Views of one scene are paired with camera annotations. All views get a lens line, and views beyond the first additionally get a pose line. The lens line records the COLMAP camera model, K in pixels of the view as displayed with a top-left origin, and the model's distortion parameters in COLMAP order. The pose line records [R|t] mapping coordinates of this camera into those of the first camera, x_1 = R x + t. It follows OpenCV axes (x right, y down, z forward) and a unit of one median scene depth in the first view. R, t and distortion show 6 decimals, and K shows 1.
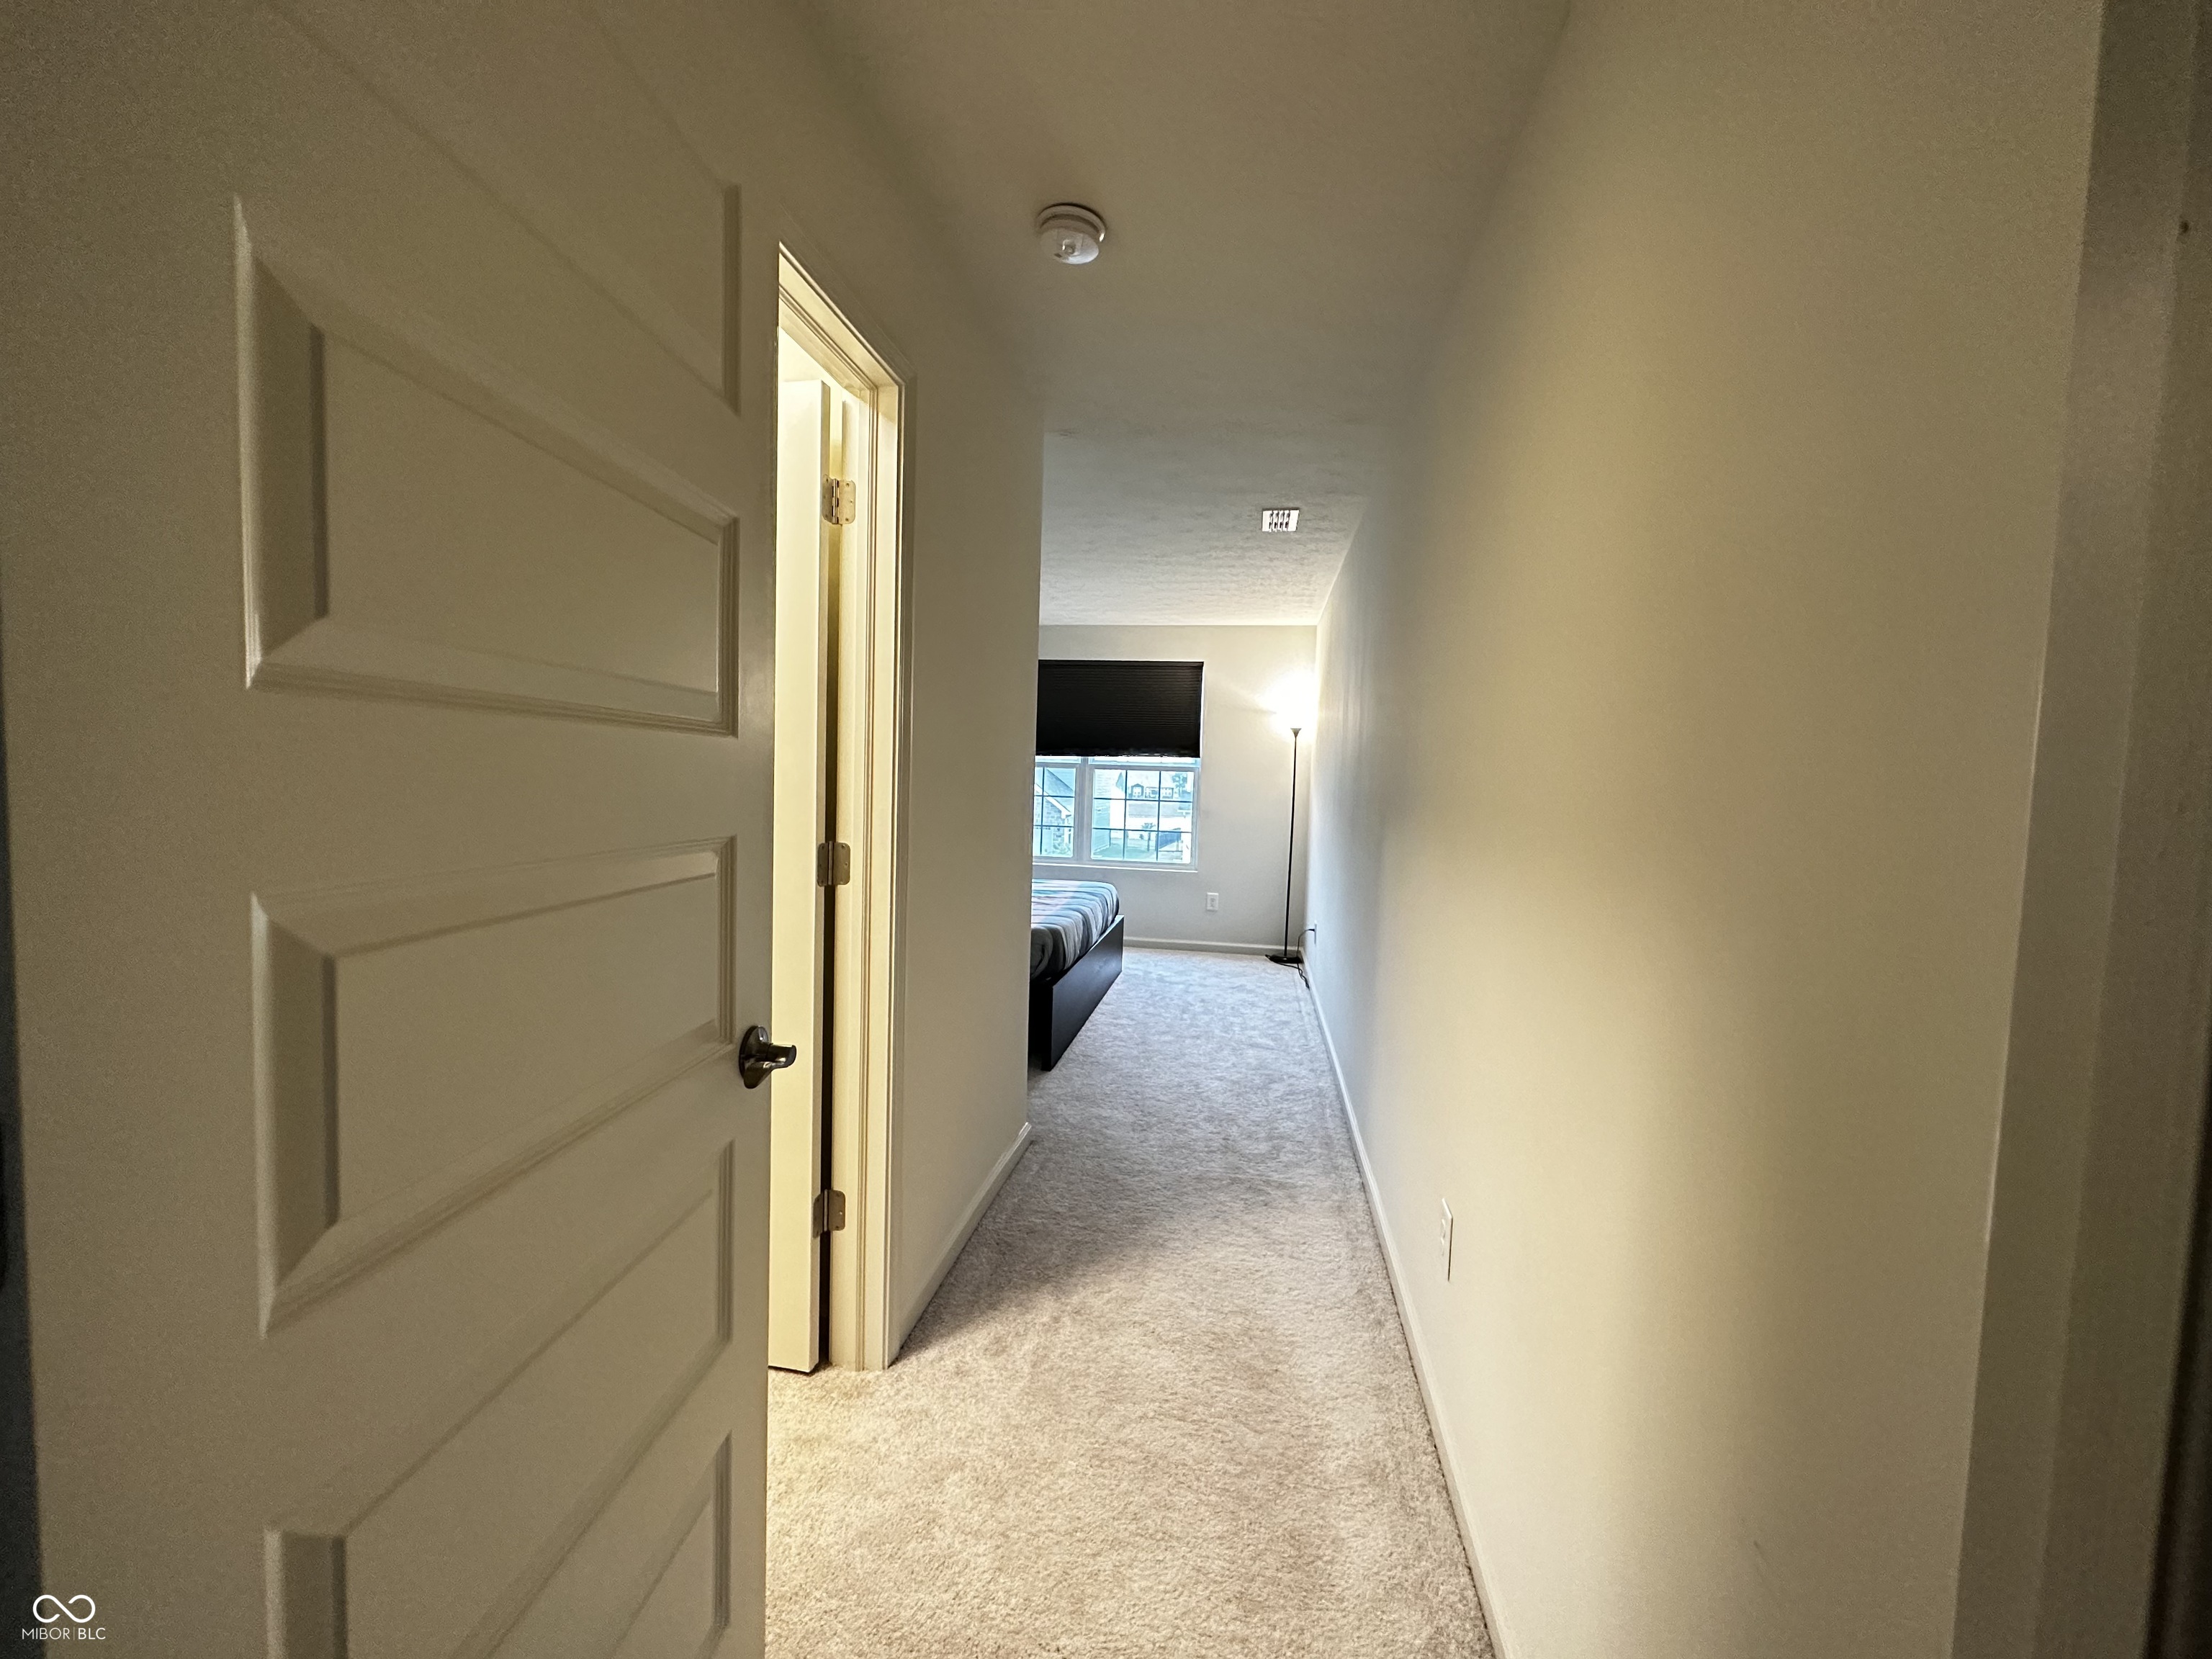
lens RADIAL K [[877.7, 0, 1106.0], [0, 877.7, 829.5], [0, 0, 1]] dist [-0.000262, -0.000097]
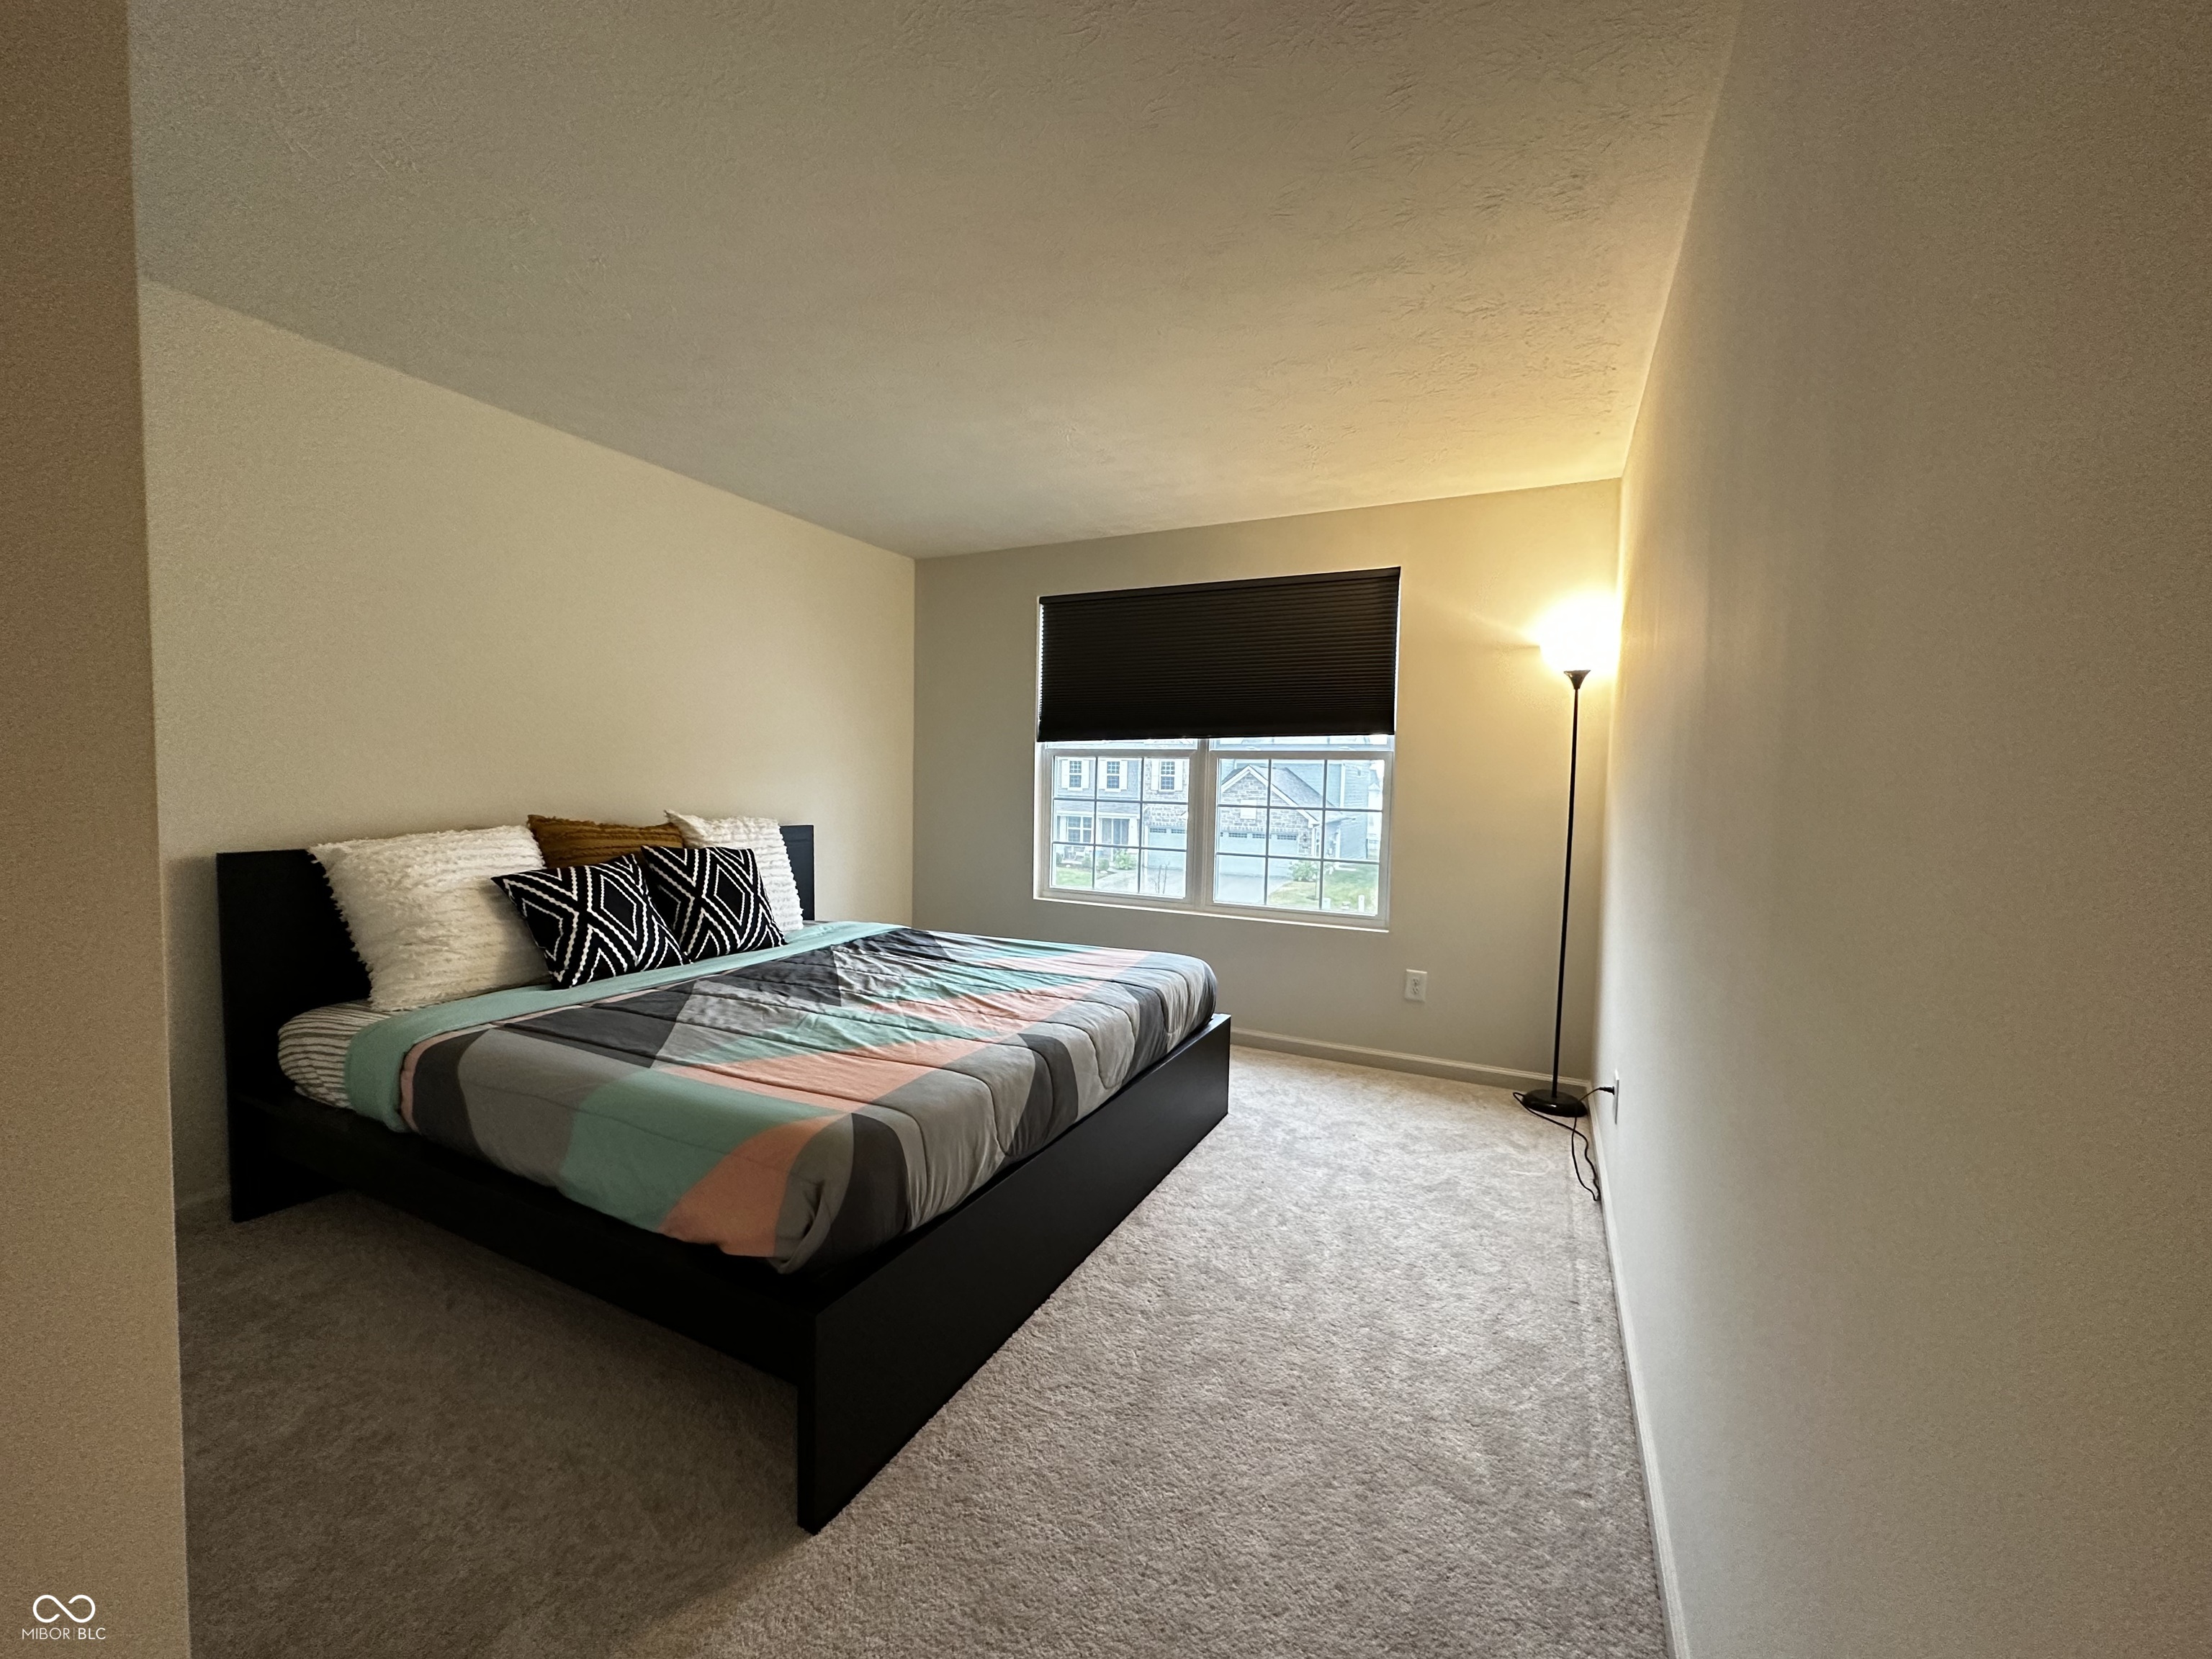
lens RADIAL K [[877.7, 0, 1106.0], [0, 877.7, 829.5], [0, 0, 1]] dist [-0.000262, -0.000097]
pose [[0.957802, 0.007830, -0.287321, 0.097764], [-0.010930, 0.999898, -0.009186, -0.012872], [0.287219, 0.011939, 0.957790, 0.415514]]
